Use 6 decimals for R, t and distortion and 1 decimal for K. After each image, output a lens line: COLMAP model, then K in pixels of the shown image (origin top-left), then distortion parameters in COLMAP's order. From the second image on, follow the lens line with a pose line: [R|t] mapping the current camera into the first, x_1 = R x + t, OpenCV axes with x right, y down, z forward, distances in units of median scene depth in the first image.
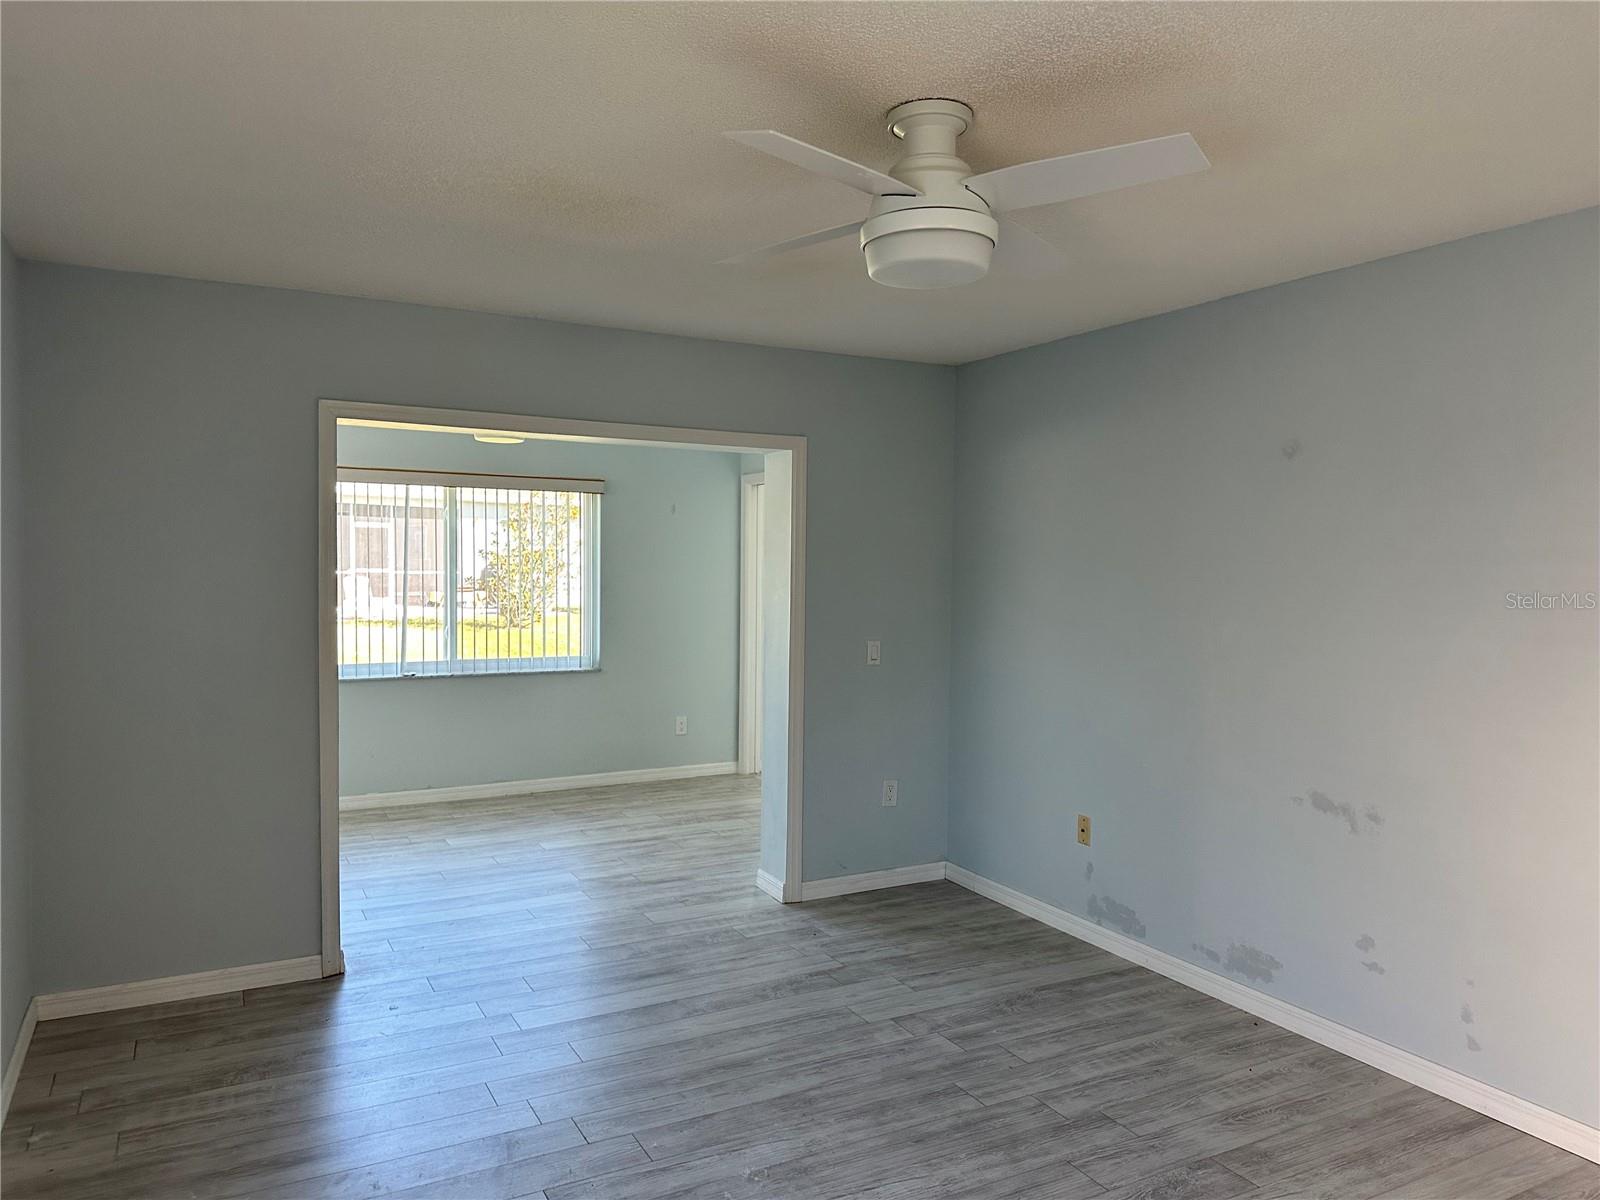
lens RADIAL K [[1127.7, 0, 805.6], [0, 1127.7, 587.5], [0, 0, 1]] dist [0.070903, -0.091909]
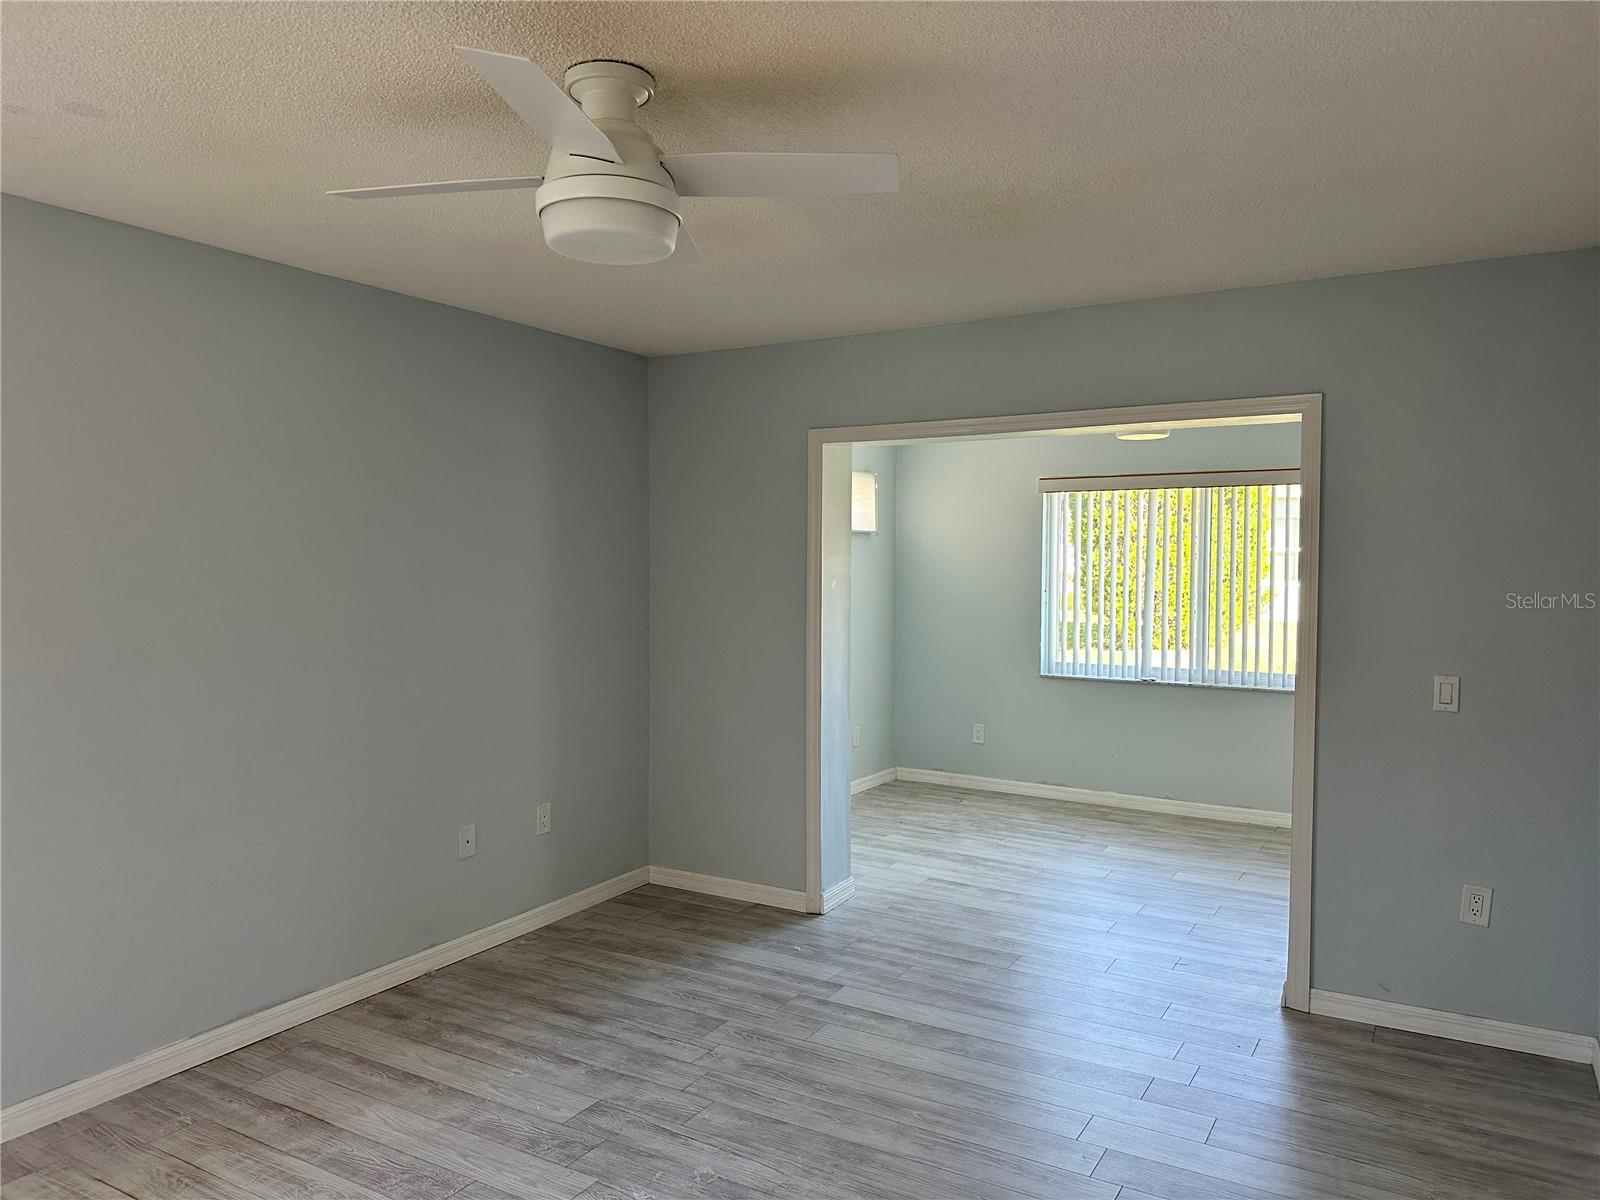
lens RADIAL K [[1127.7, 0, 785.6], [0, 1127.7, 594.9], [0, 0, 1]] dist [0.070903, -0.091909]
pose [[0.512075, 0.022511, -0.858646, 0.446242], [-0.023609, 0.999648, 0.012128, -0.002062], [0.858616, 0.014061, 0.512426, 0.292945]]
